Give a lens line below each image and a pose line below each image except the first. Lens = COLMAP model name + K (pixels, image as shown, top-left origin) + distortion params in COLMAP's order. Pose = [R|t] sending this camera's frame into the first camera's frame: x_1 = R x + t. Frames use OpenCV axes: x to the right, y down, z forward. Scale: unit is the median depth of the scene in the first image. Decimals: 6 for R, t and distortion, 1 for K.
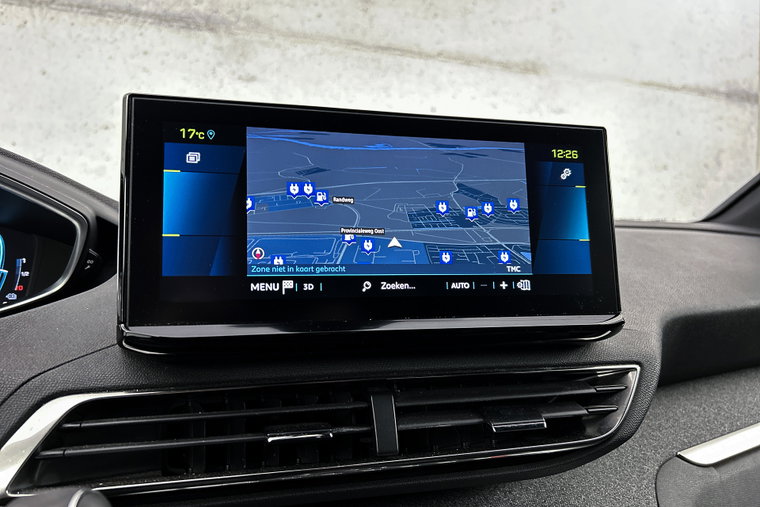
lens RADIAL K [[579.4, 0, 381.3], [0, 579.4, 257.3], [0, 0, 1]] dist [0.052106, -0.060071]
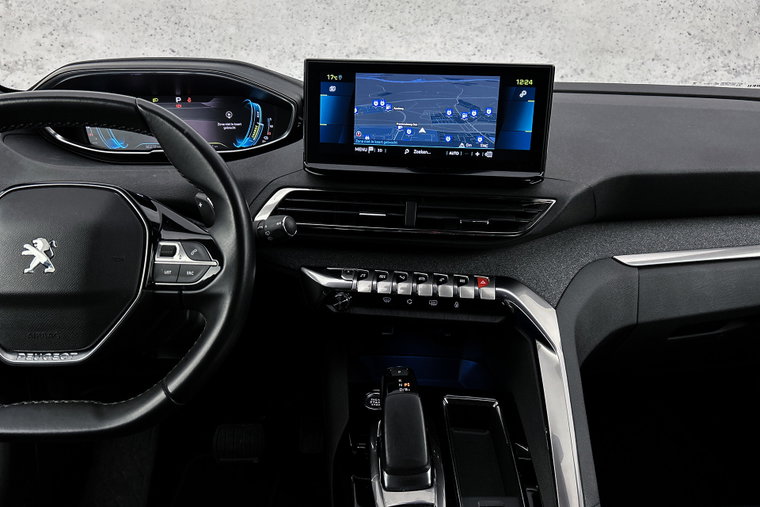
lens RADIAL K [[579.4, 0, 379.7], [0, 579.4, 259.7], [0, 0, 1]] dist [0.052106, -0.060071]
pose [[0.929648, 0.132827, -0.343673, 0.647974], [-0.021681, 0.950863, 0.308853, -0.221332], [0.367810, -0.279674, 0.886848, -1.017959]]
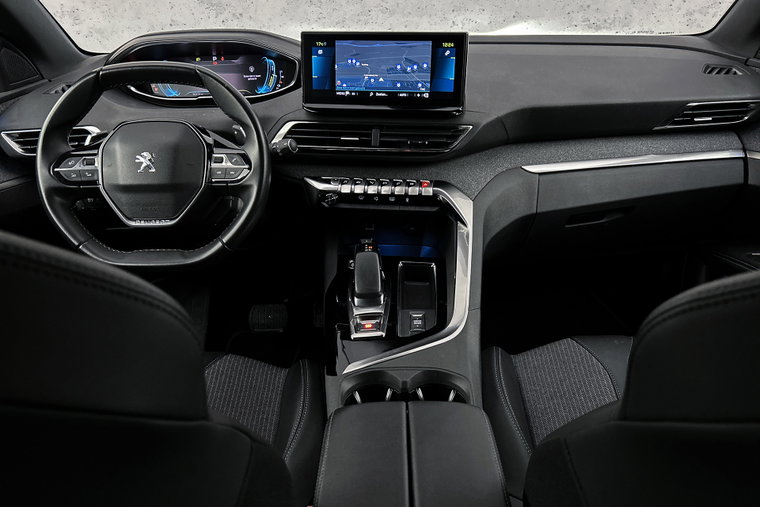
lens RADIAL K [[579.4, 0, 379.4], [0, 579.4, 265.1], [0, 0, 1]] dist [0.052106, -0.060071]
pose [[0.914539, 0.161045, -0.371057, 1.296019], [0.004956, 0.912797, 0.408385, -0.381512], [0.404468, -0.375323, 0.833990, -1.914906]]
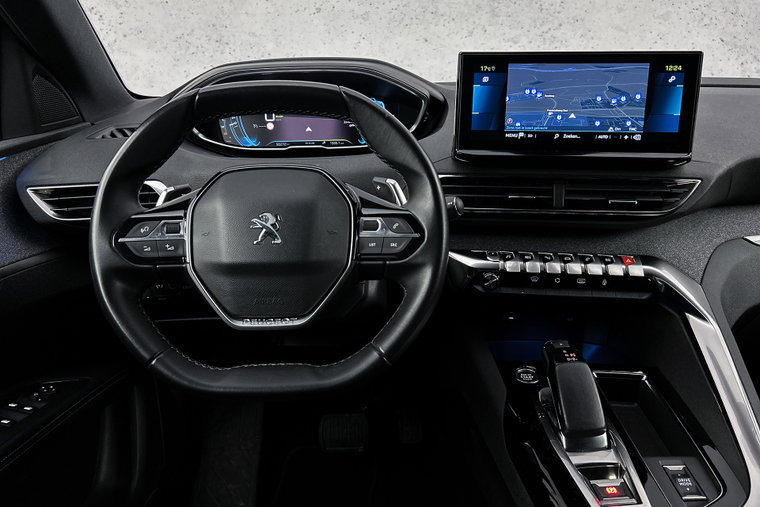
lens RADIAL K [[579.4, 0, 378.3], [0, 579.4, 258.2], [0, 0, 1]] dist [0.052106, -0.060071]
pose [[0.923861, 0.110398, -0.366459, 0.210345], [-0.002792, 0.959413, 0.281990, -0.128197], [0.382717, -0.259497, 0.886673, -1.361326]]
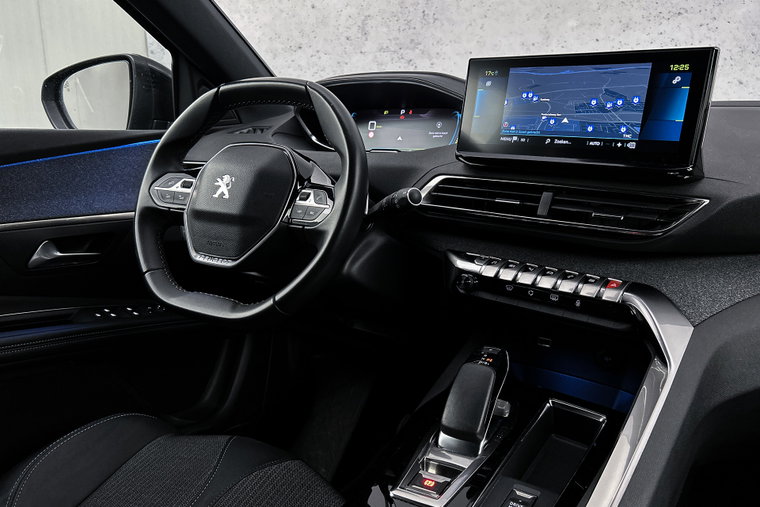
lens RADIAL K [[579.4, 0, 380.4], [0, 579.4, 256.0], [0, 0, 1]] dist [0.052106, -0.060071]
pose [[0.582666, 0.195620, -0.788818, 1.354218], [-0.043203, 0.976683, 0.210297, 0.036514], [0.811563, -0.088453, 0.577531, -0.768541]]
